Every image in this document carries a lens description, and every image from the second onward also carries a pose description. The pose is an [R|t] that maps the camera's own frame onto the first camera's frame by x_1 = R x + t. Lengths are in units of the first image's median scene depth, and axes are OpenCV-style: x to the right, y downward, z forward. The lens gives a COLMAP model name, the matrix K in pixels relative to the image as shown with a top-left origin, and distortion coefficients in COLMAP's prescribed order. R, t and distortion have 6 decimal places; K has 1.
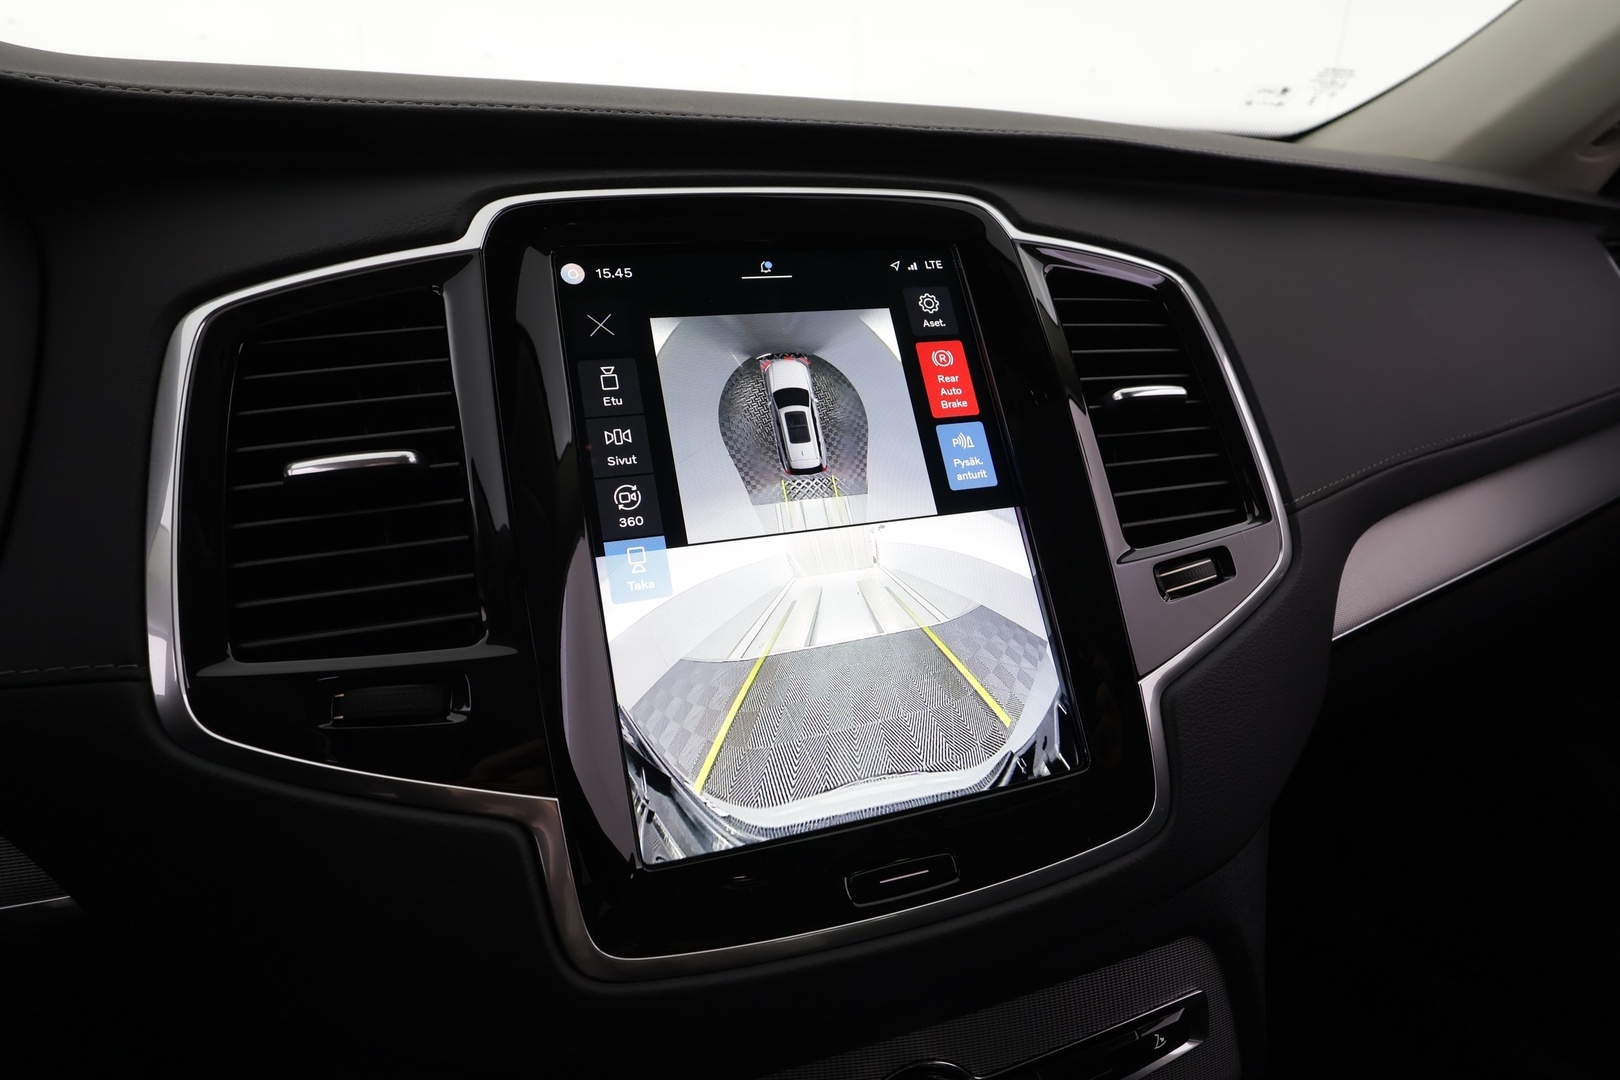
lens RADIAL K [[931.1, 0, 813.7], [0, 931.1, 538.3], [0, 0, 1]] dist [0.003122, 0.001039]
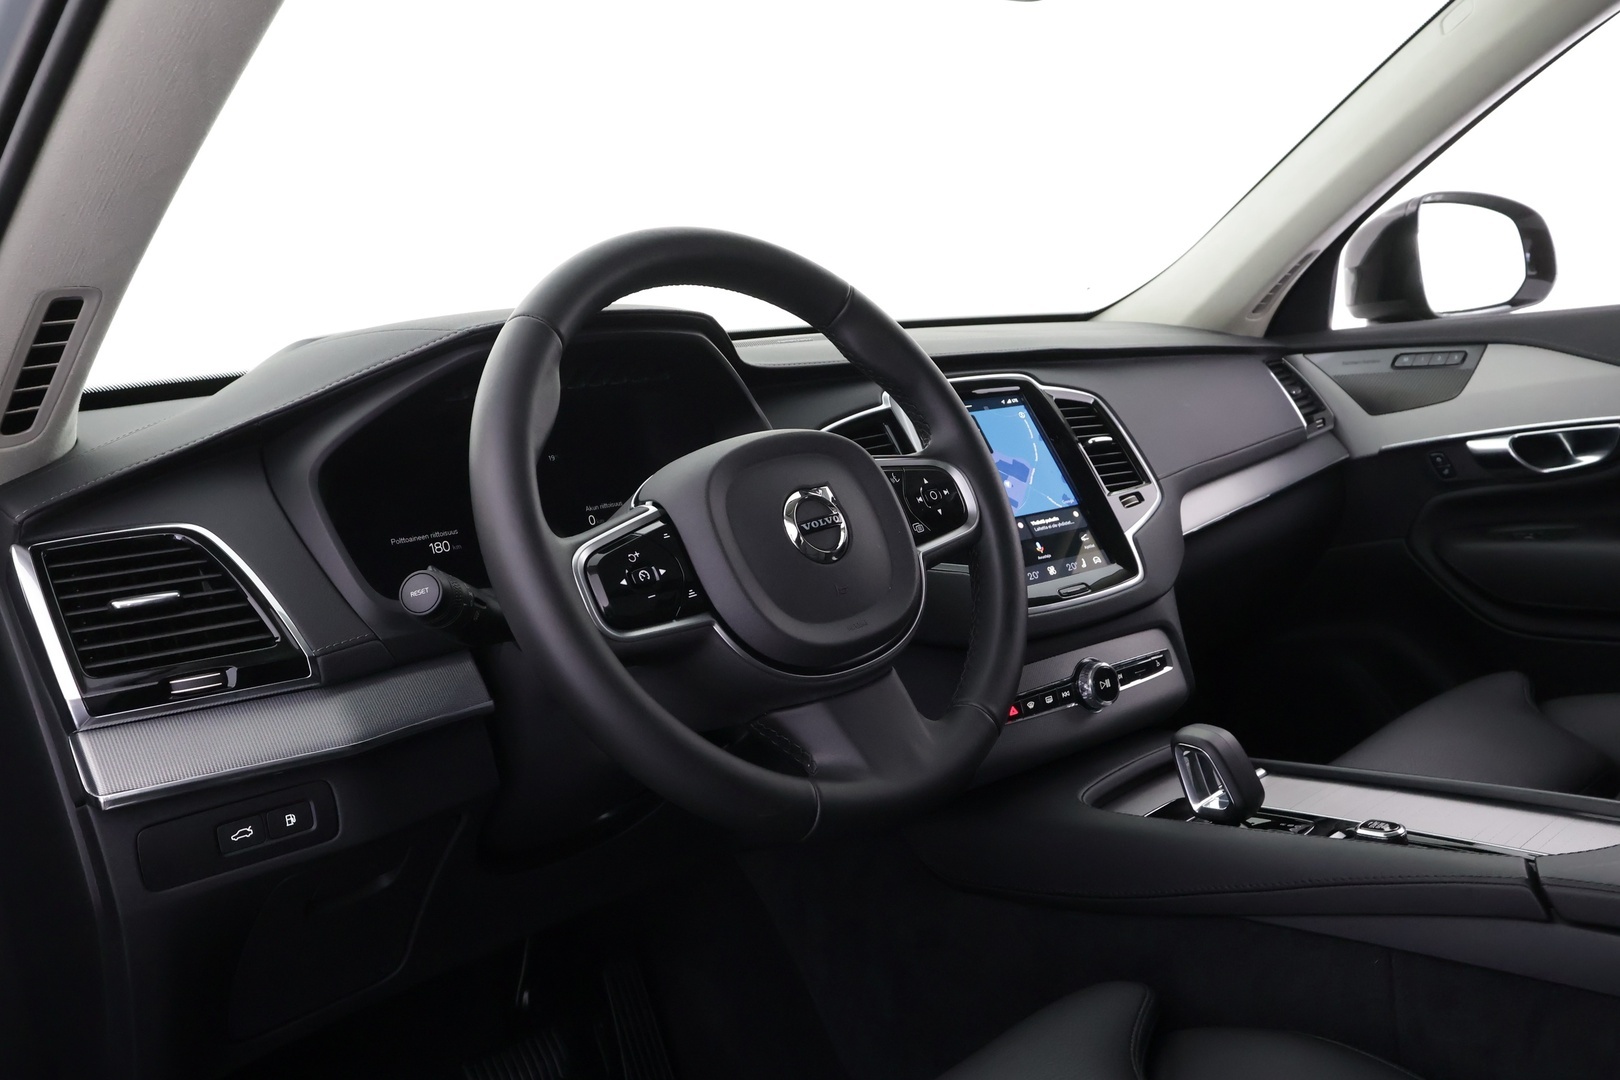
lens RADIAL K [[1265.8, 0, 810.0], [0, 1265.8, 540.0], [0, 0, 1]] dist [0.001283, 0.001273]
pose [[0.960001, -0.114562, 0.255488, -1.479929], [0.162163, 0.971342, -0.173778, 0.654376], [-0.228258, 0.208258, 0.951066, -2.321687]]
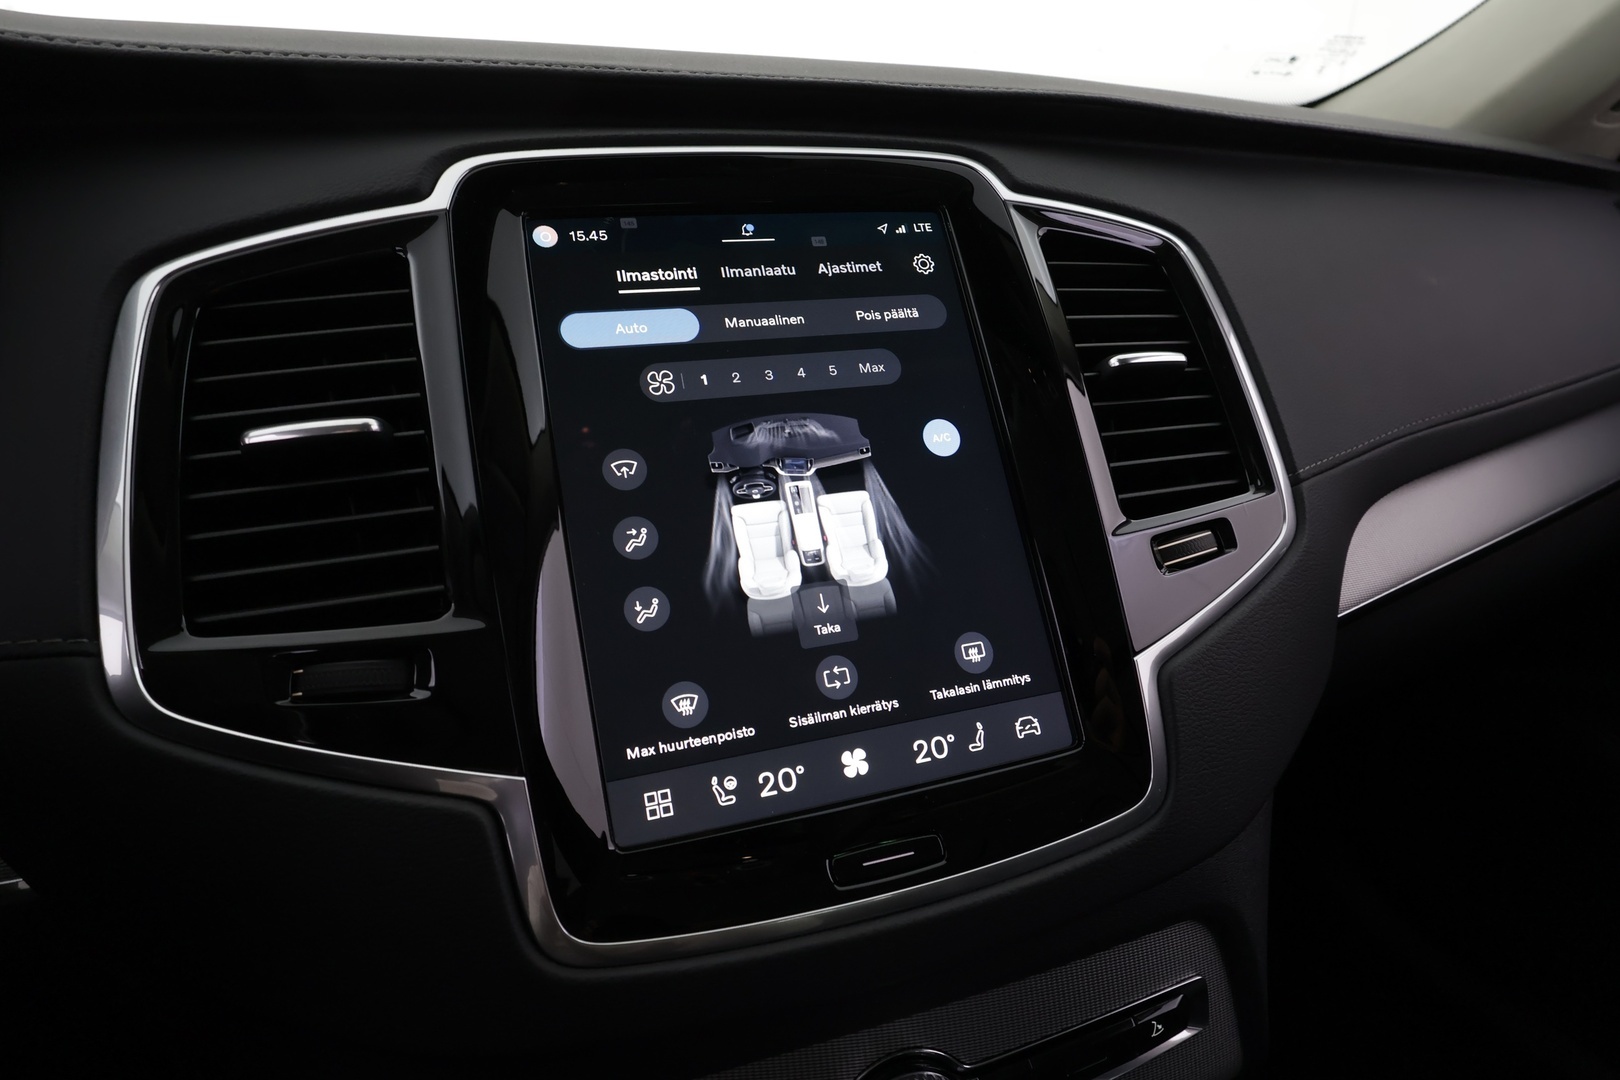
lens RADIAL K [[931.1, 0, 813.7], [0, 931.1, 538.3], [0, 0, 1]] dist [0.003122, 0.001039]
pose [[0.999951, -0.004113, -0.008976, 0.025213], [0.004216, 0.999925, 0.011491, 0.017596], [0.008928, -0.011528, 0.999894, 0.034571]]
